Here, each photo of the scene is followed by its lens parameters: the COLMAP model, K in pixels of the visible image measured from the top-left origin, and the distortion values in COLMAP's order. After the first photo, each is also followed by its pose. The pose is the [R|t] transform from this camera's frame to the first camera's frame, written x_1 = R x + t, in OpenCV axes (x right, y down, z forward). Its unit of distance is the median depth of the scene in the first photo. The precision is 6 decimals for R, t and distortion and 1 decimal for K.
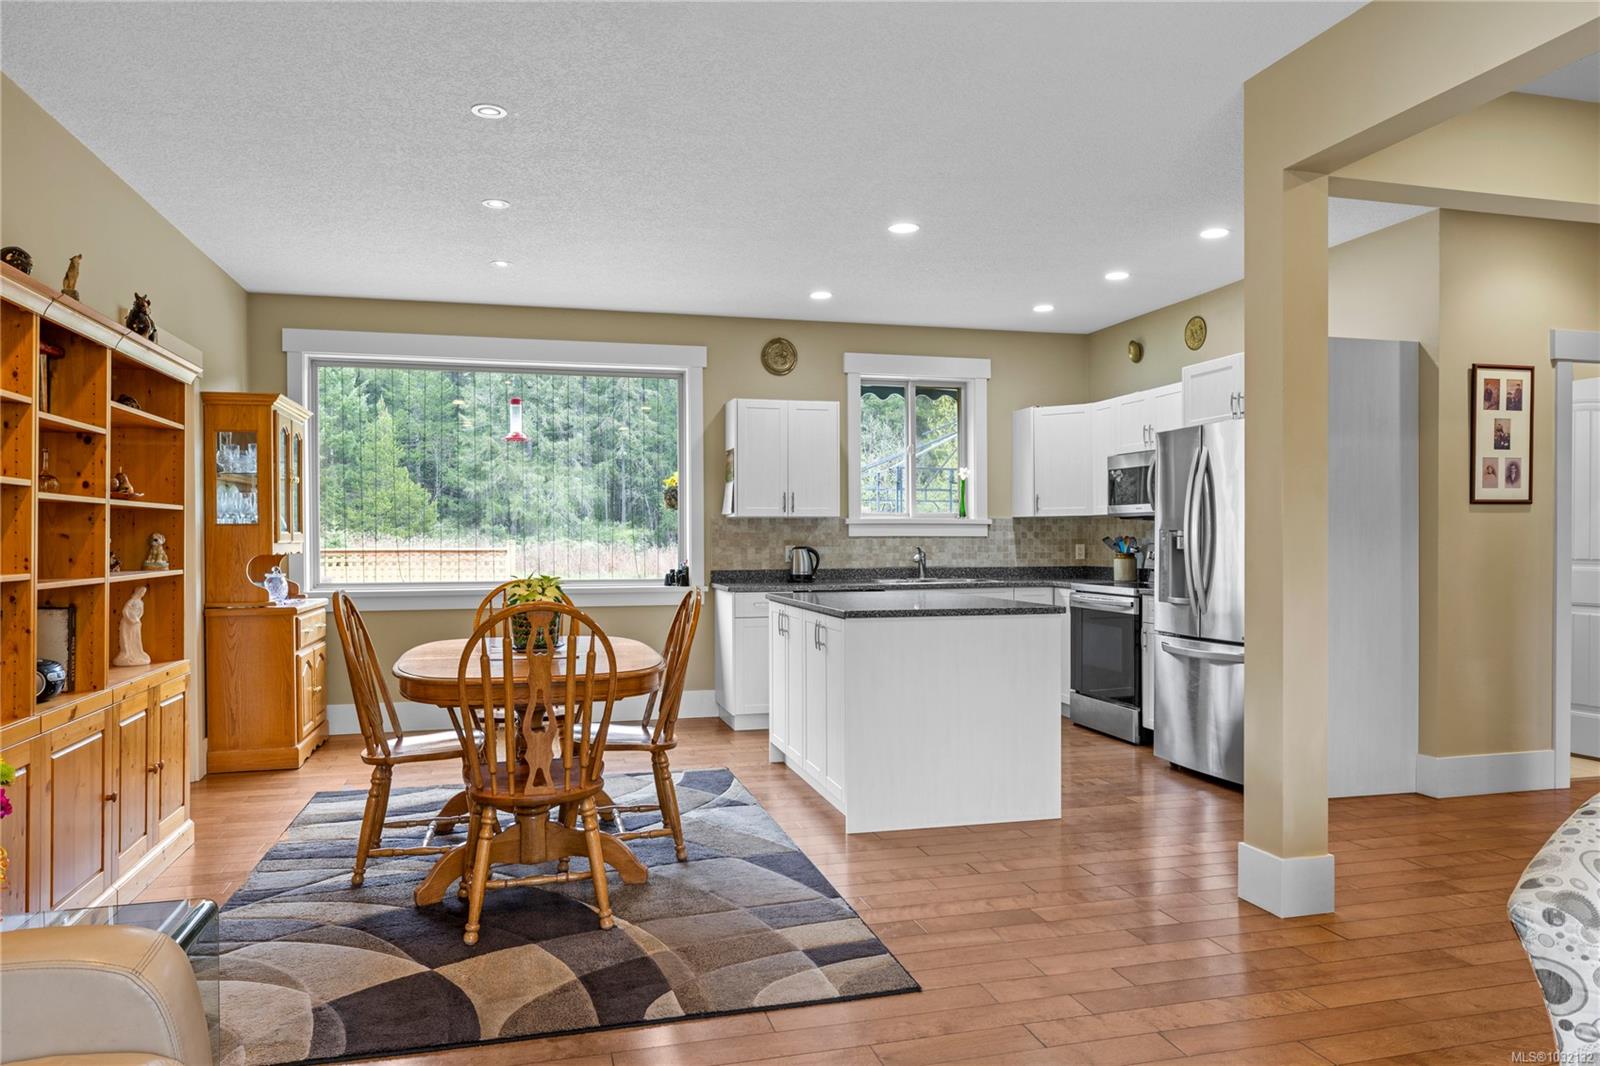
lens RADIAL K [[1078.2, 0, 791.7], [0, 1078.2, 545.2], [0, 0, 1]] dist [0.007296, 0.001554]
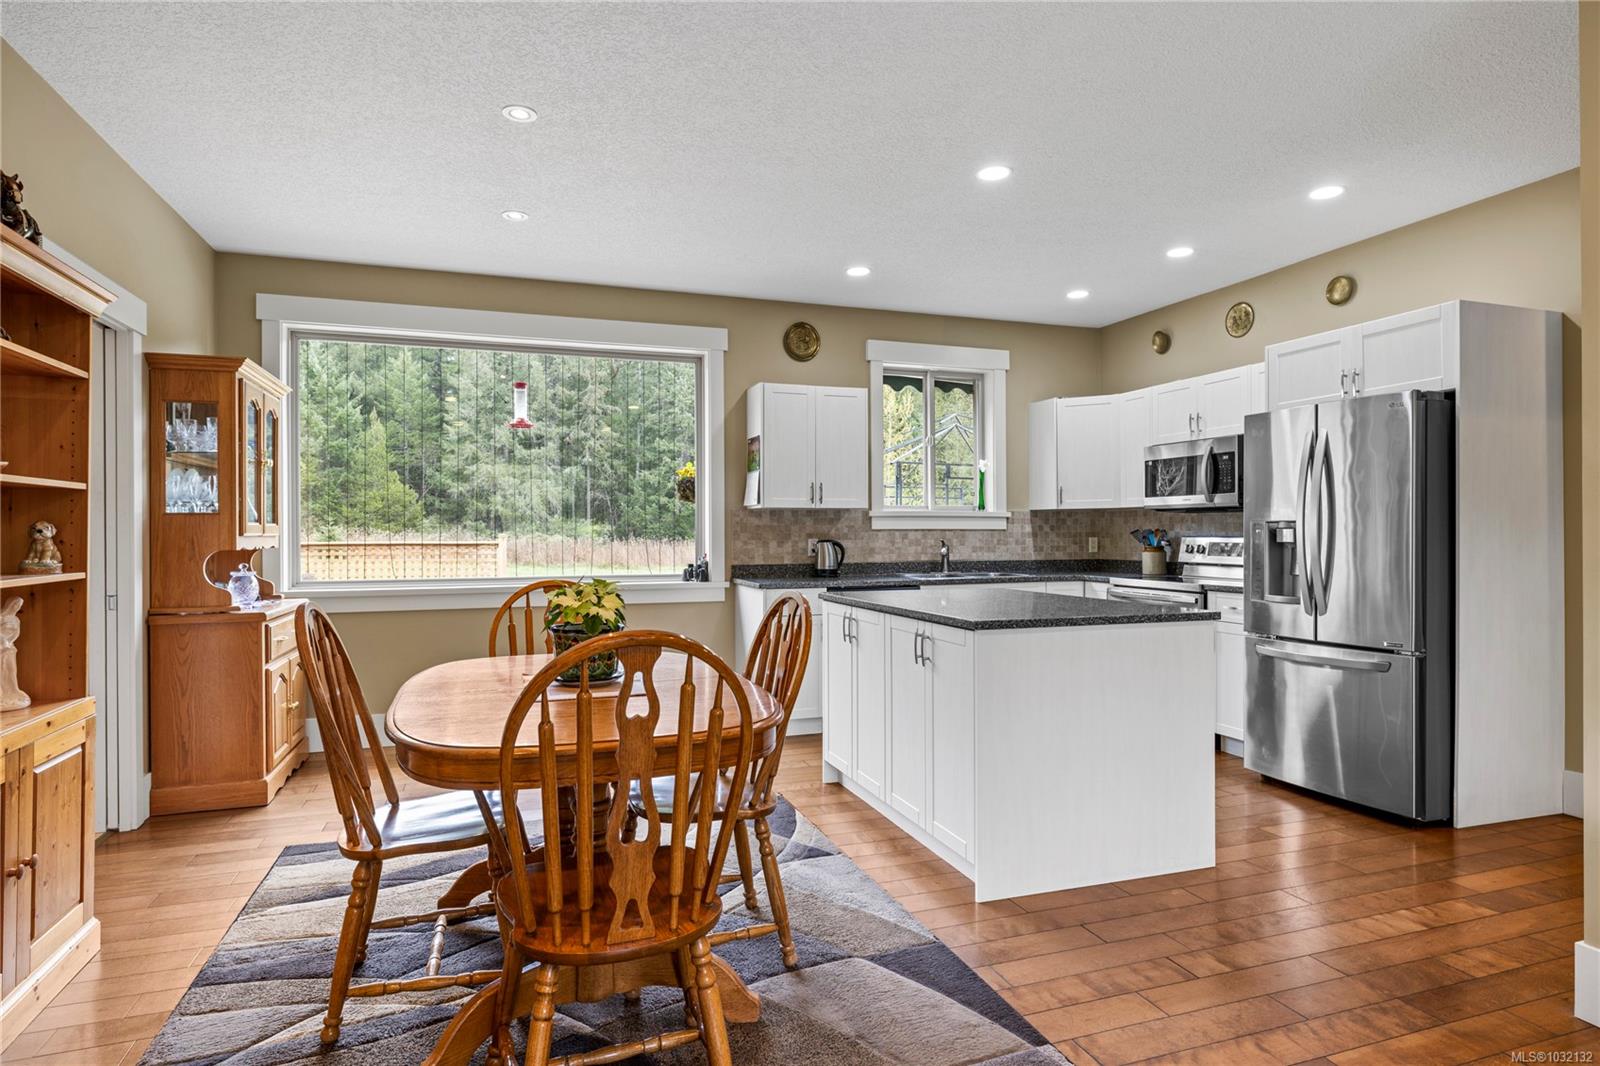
lens RADIAL K [[884.7, 0, 795.9], [0, 884.7, 529.8], [0, 0, 1]] dist [0.006643, -0.000695]
pose [[0.996658, 0.000273, 0.081685, -0.098724], [0.000555, 0.999949, -0.010108, 0.000424], [-0.081684, 0.010119, 0.996607, 0.263805]]
